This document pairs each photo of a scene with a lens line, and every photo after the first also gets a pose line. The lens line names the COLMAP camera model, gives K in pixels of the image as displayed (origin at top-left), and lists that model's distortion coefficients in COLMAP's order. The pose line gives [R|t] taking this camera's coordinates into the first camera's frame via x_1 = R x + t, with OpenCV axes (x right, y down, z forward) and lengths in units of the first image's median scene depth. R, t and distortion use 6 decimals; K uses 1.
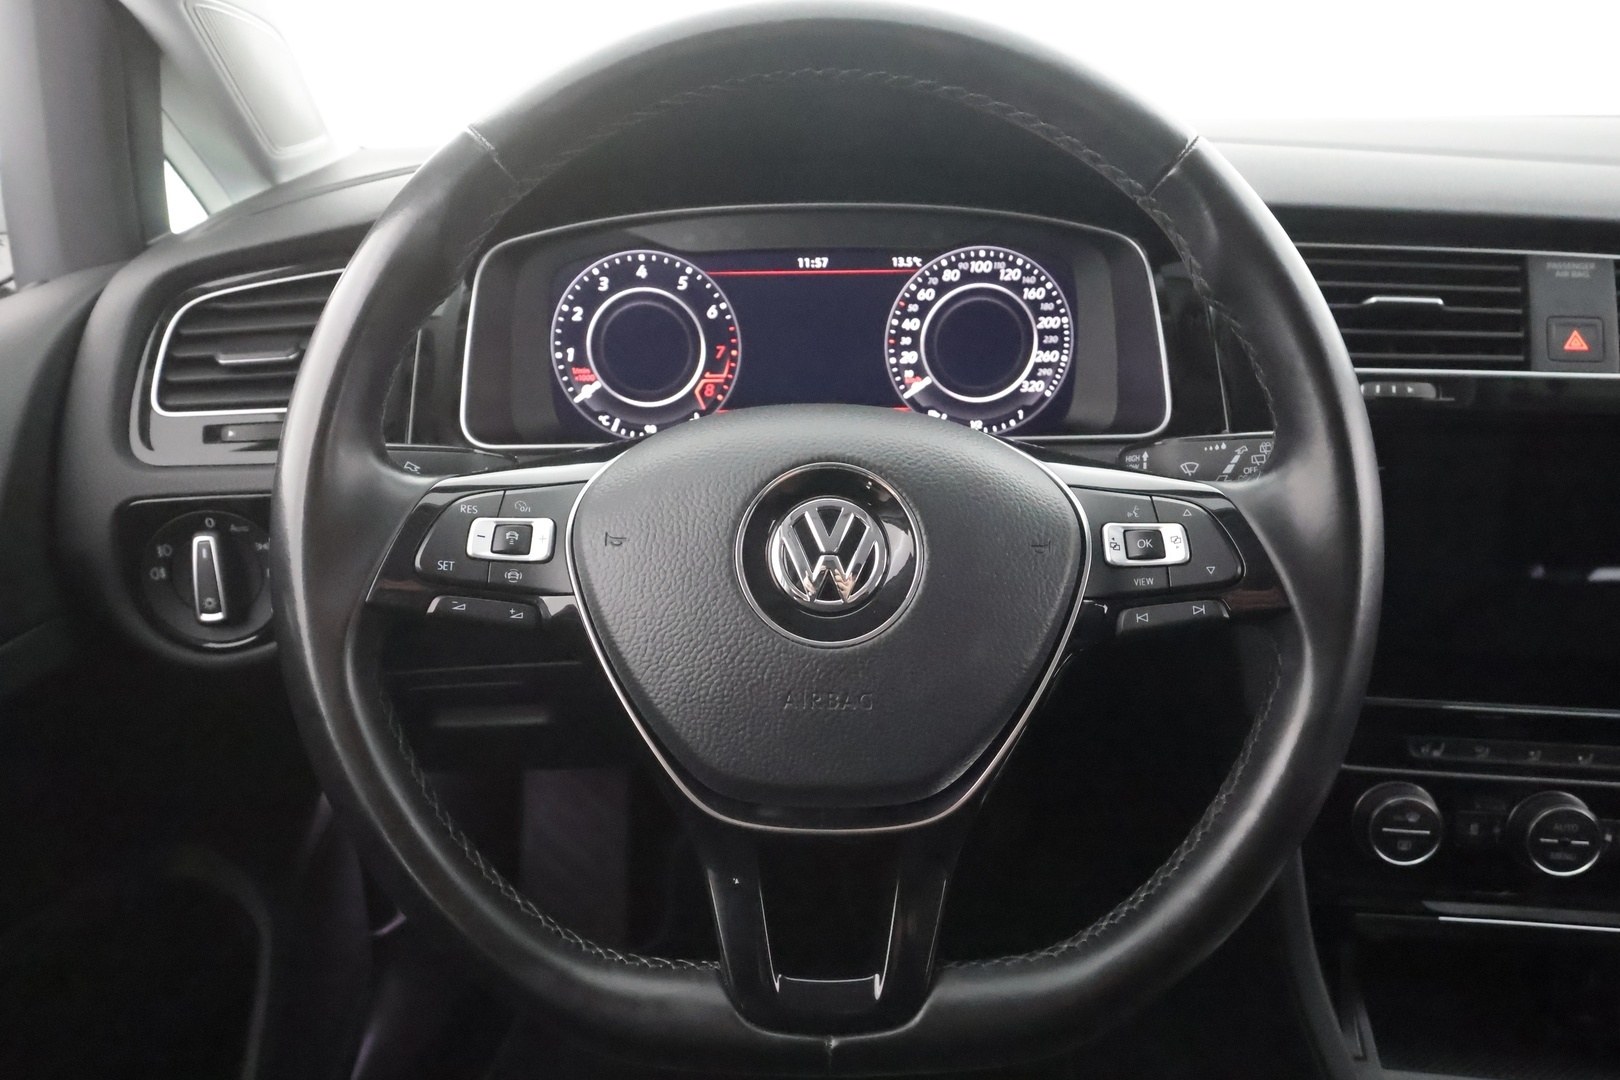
lens RADIAL K [[1115.5, 0, 809.4], [0, 1115.5, 552.2], [0, 0, 1]] dist [-0.001312, -0.004264]
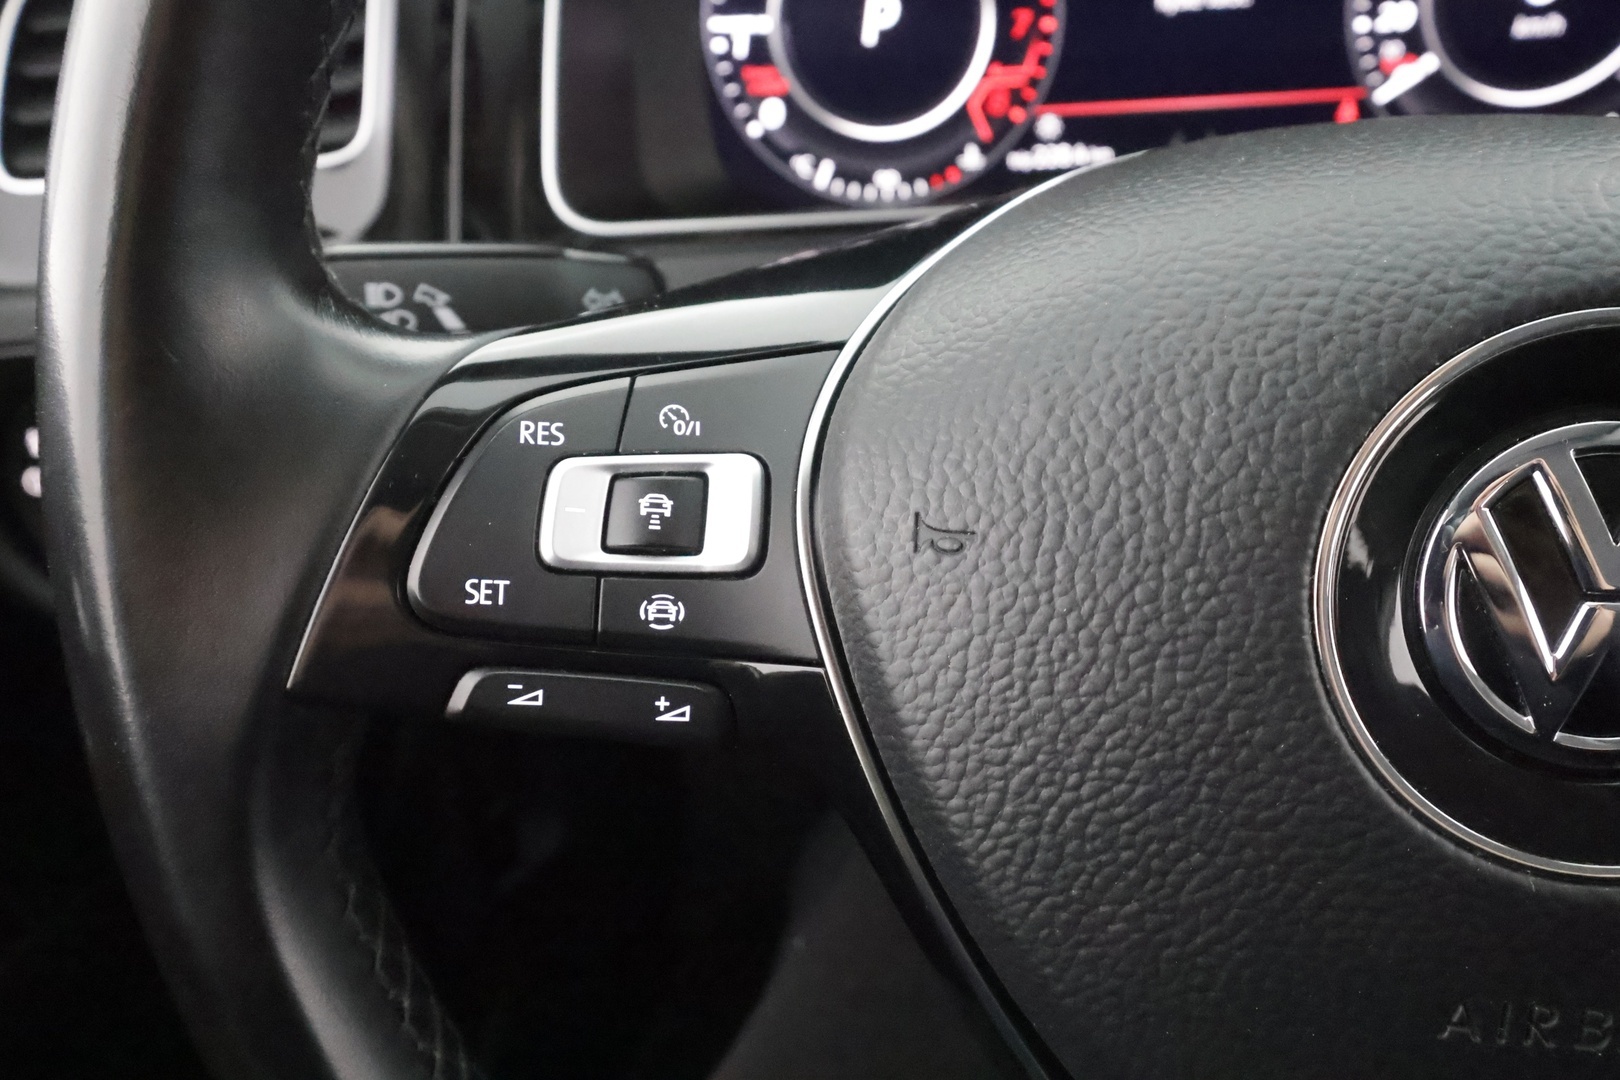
lens RADIAL K [[1240.6, 0, 791.6], [0, 1240.6, 557.4], [0, 0, 1]] dist [0.001241, 0.008035]
pose [[0.988984, 0.013162, -0.147437, -0.110894], [0.016248, 0.980367, 0.196511, -0.055895], [0.147129, -0.196742, 0.969353, 0.416829]]
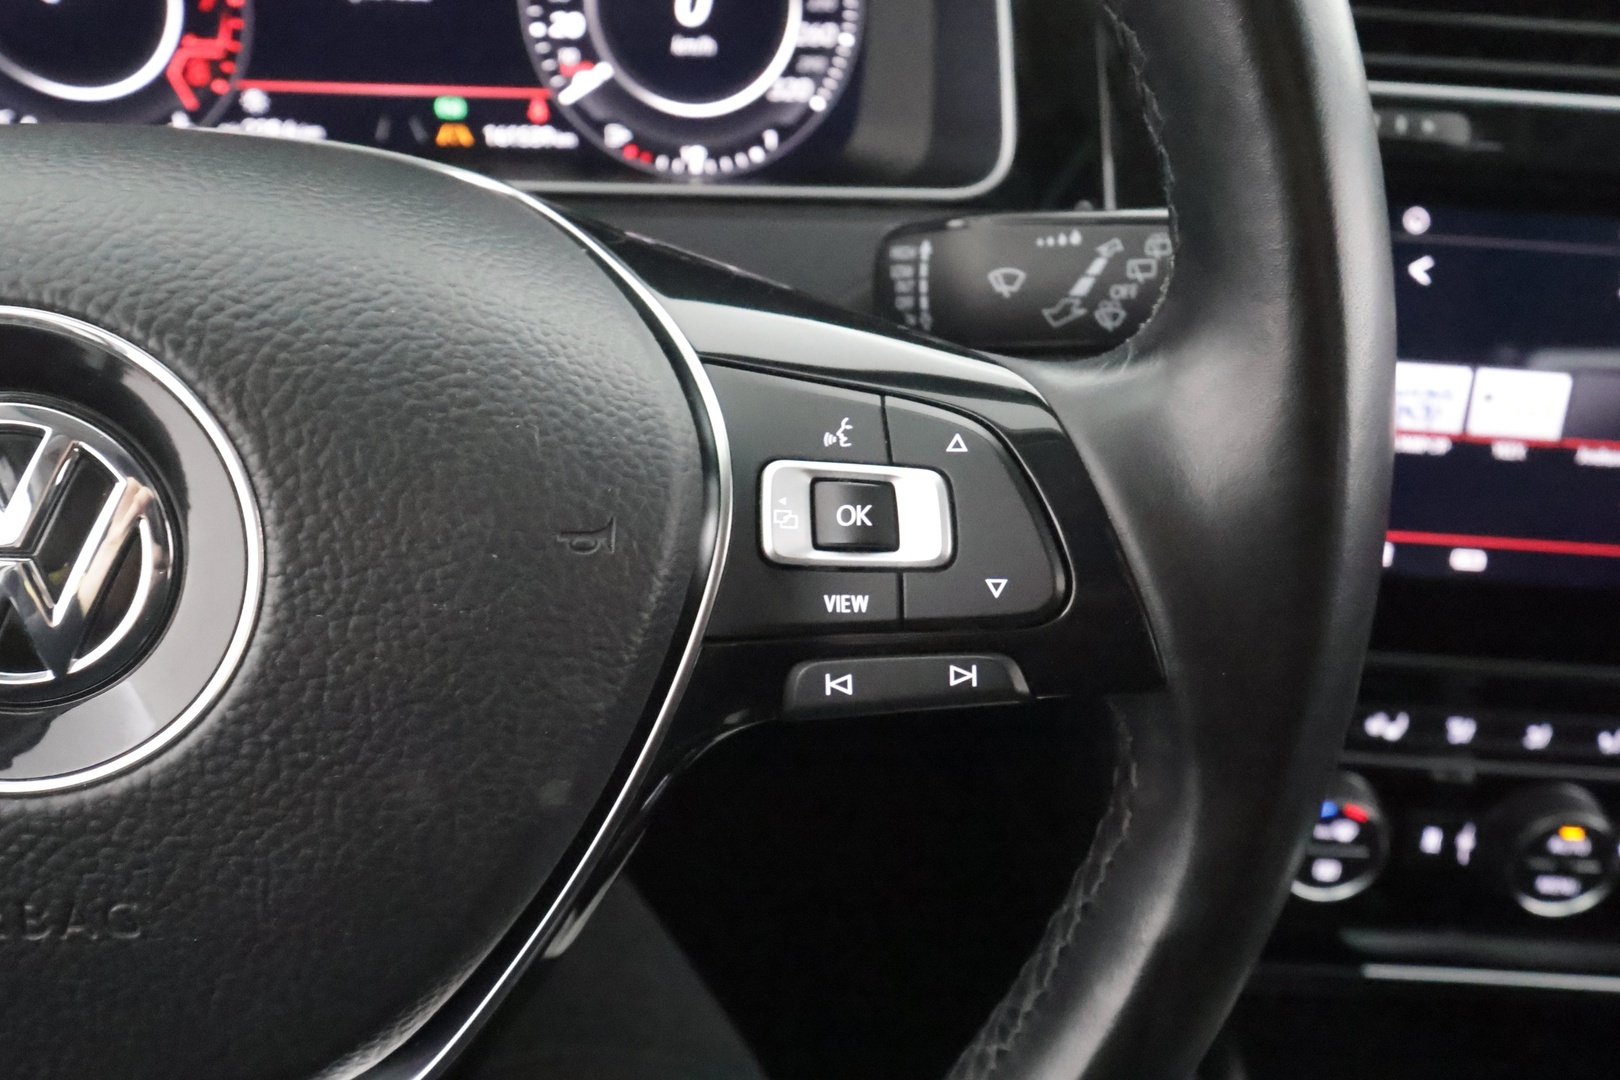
lens RADIAL K [[1240.6, 0, 791.6], [0, 1240.6, 557.4], [0, 0, 1]] dist [0.001241, 0.008035]
pose [[0.995426, 0.006519, 0.095312, 0.163949], [-0.028282, 0.973058, 0.228818, -0.070462], [-0.091252, -0.230467, 0.968792, 0.380712]]
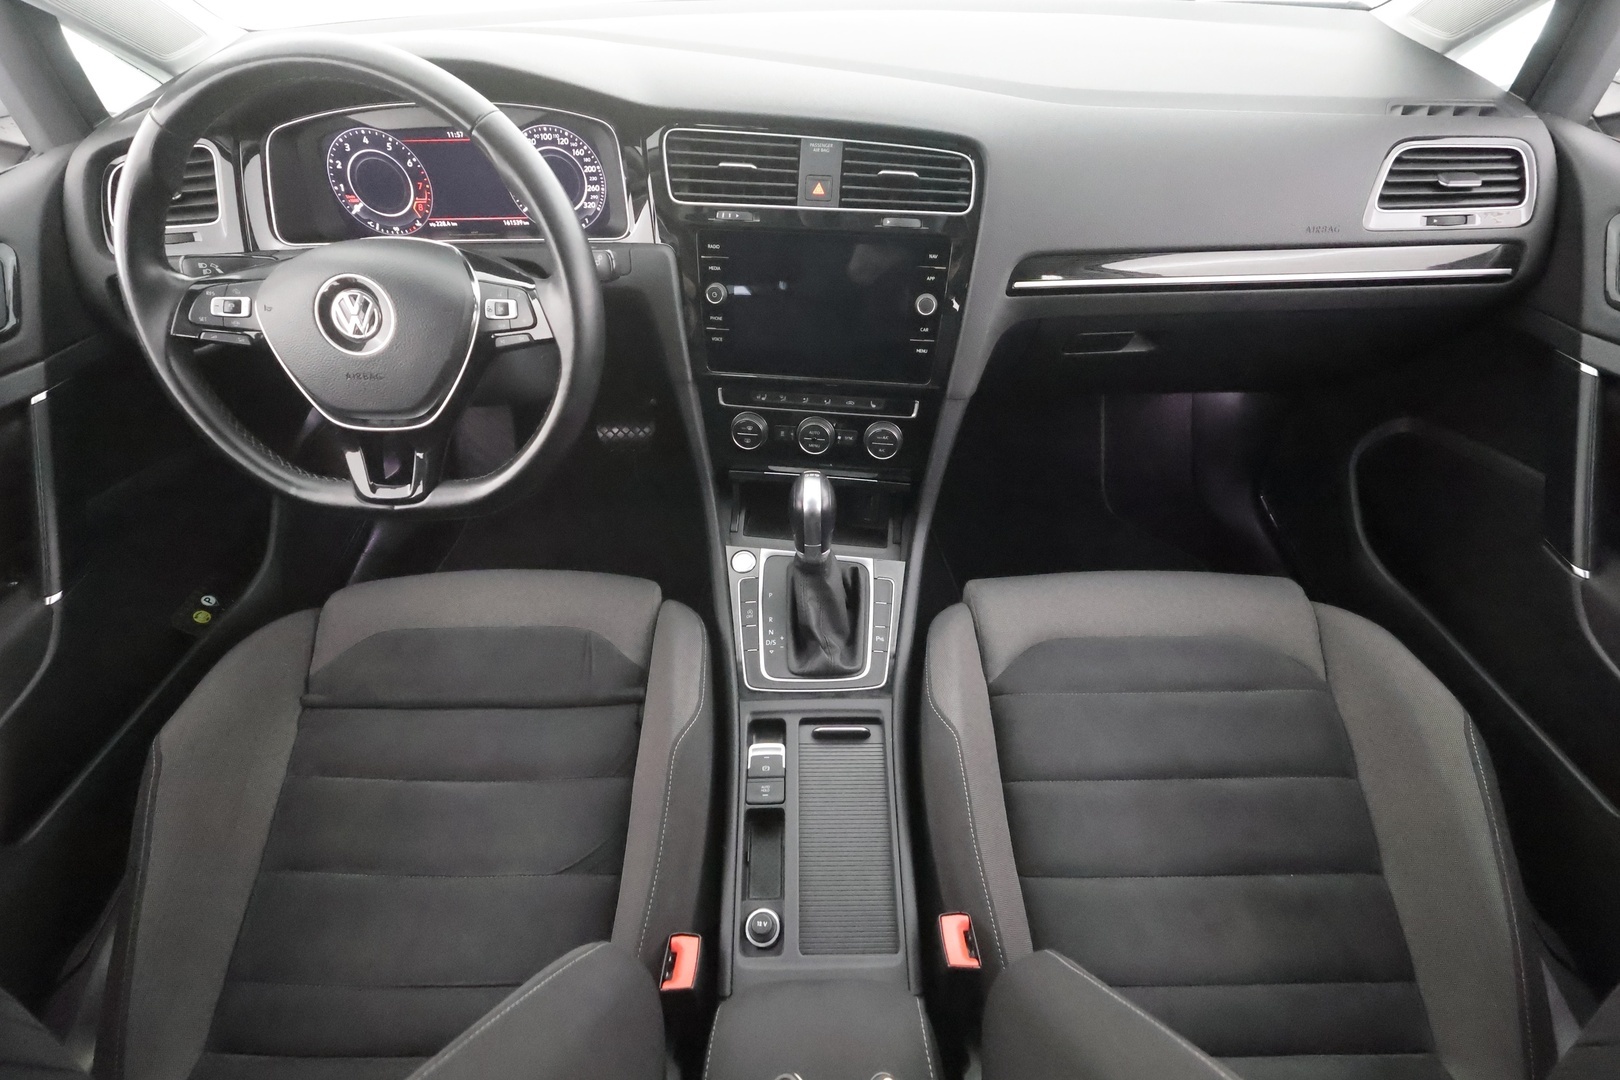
lens RADIAL K [[731.7, 0, 810.0], [0, 731.7, 540.0], [0, 0, 1]] dist [-0.002642, -0.000565]
pose [[0.999946, 0.005743, -0.008604, 0.683778], [-0.002220, 0.931479, 0.363788, -0.081928], [0.010103, -0.363750, 0.931442, -0.426676]]
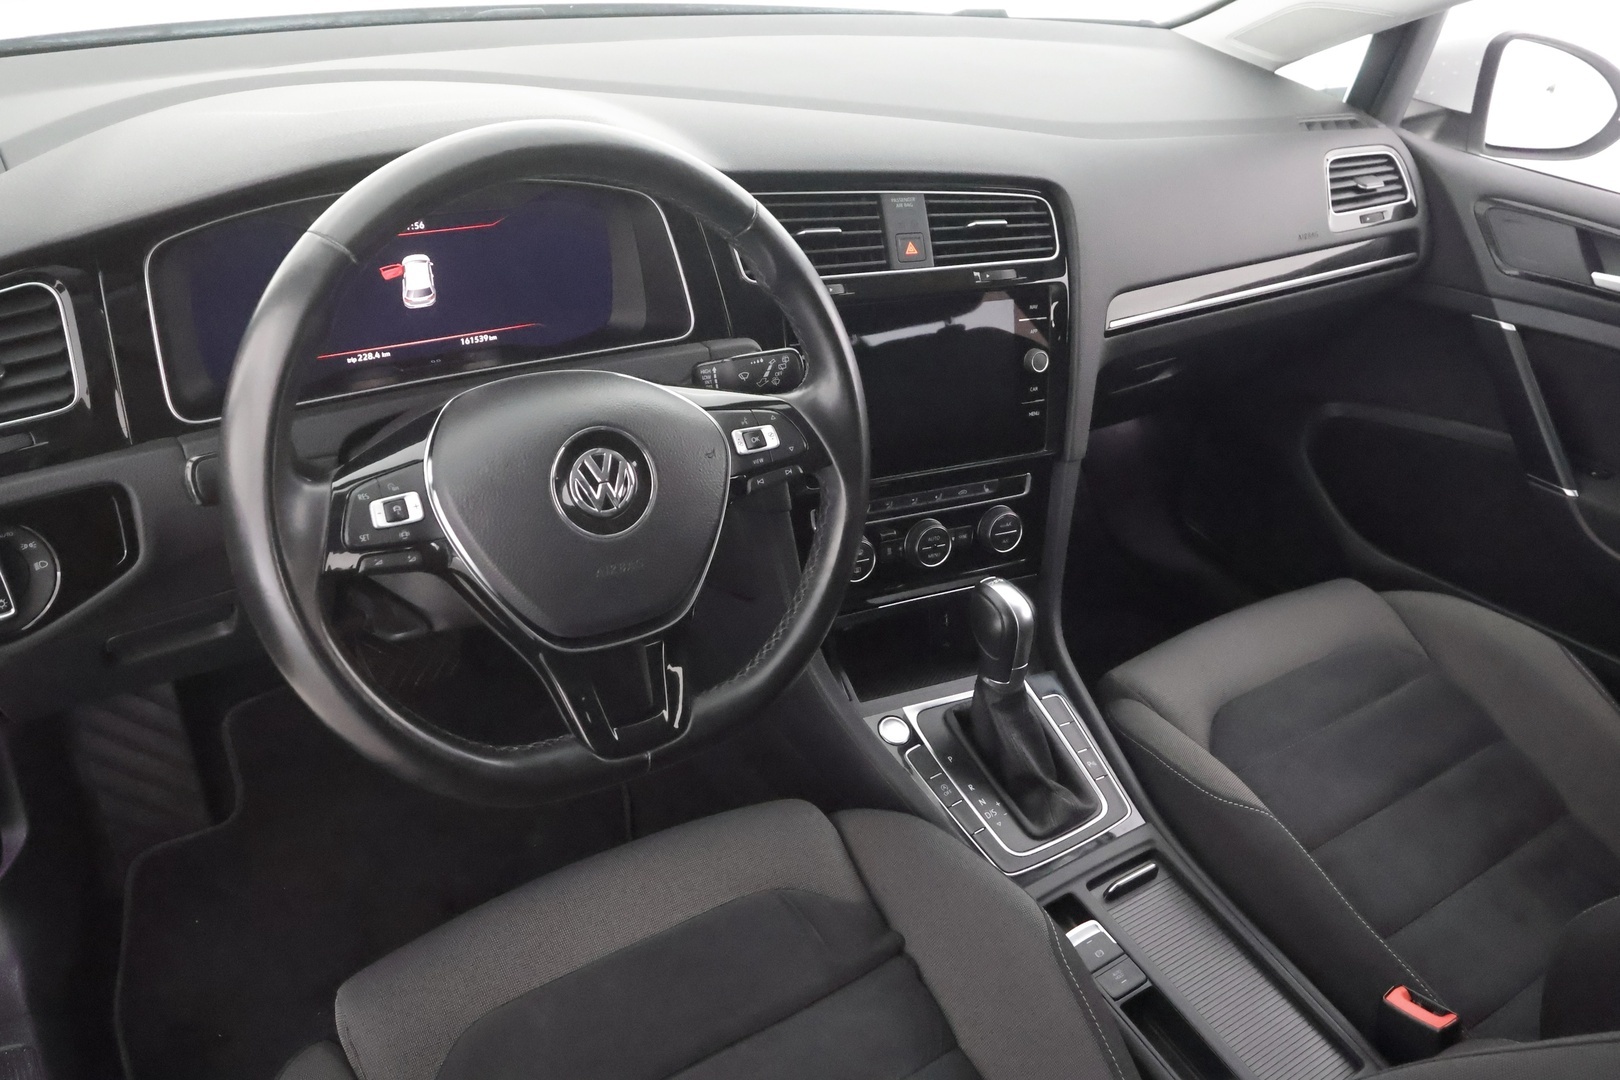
lens RADIAL K [[1240.6, 0, 791.6], [0, 1240.6, 557.4], [0, 0, 1]] dist [0.001241, 0.008035]
pose [[0.831386, -0.222966, 0.509003, -0.481353], [0.119231, 0.966215, 0.228499, -0.187709], [-0.542754, -0.129282, 0.829882, -0.470239]]
